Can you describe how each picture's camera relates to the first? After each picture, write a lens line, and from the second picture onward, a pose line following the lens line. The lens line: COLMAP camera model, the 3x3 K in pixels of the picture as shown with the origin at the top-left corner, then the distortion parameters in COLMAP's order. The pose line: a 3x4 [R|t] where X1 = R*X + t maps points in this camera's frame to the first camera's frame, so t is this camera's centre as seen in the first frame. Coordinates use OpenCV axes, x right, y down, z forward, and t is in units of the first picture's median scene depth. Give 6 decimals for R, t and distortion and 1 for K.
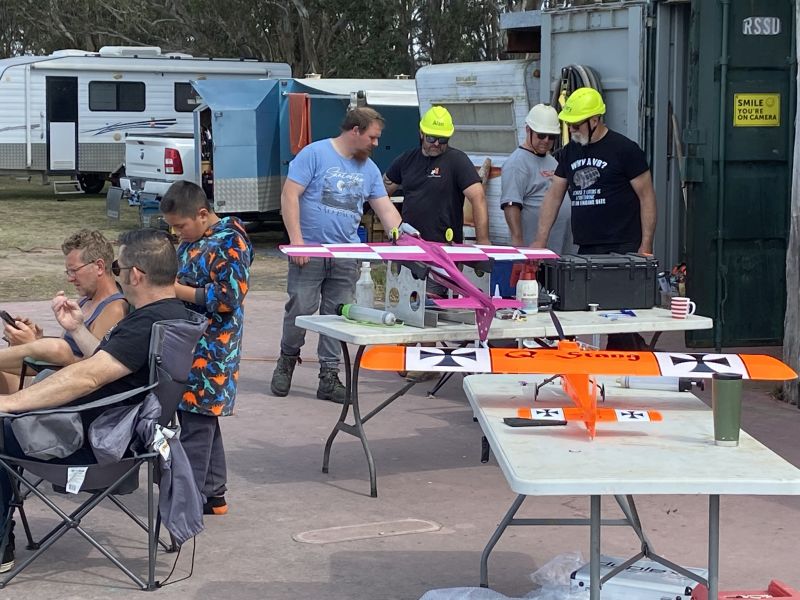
lens RADIAL K [[1662.4, 0, 400.3], [0, 1662.4, 300.3], [0, 0, 1]] dist [0.020408, 0.000000]
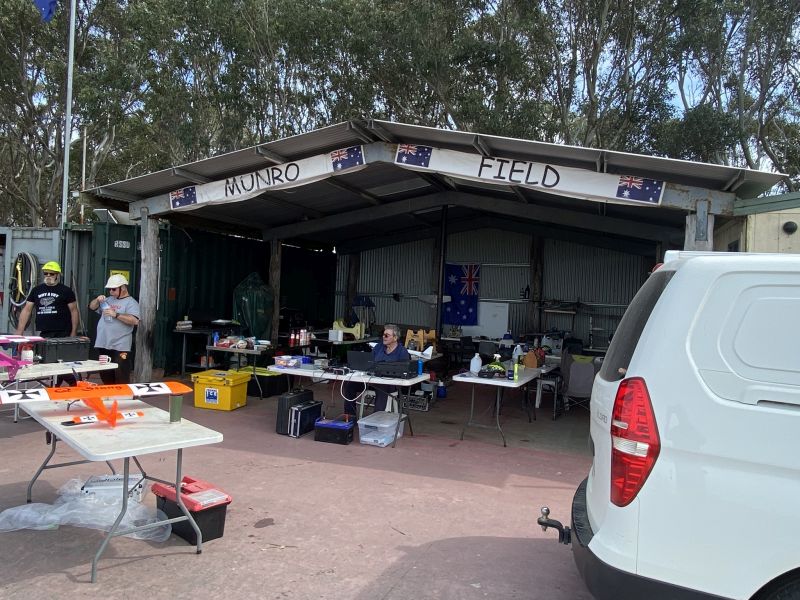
lens RADIAL K [[576.4, 0, 398.6], [0, 576.4, 297.1], [0, 0, 1]] dist [0.003301, -0.004042]
pose [[0.736888, 0.024800, 0.675560, -0.080955], [0.027326, 0.997417, -0.066423, -0.018738], [-0.675462, 0.067407, 0.734307, 0.098878]]
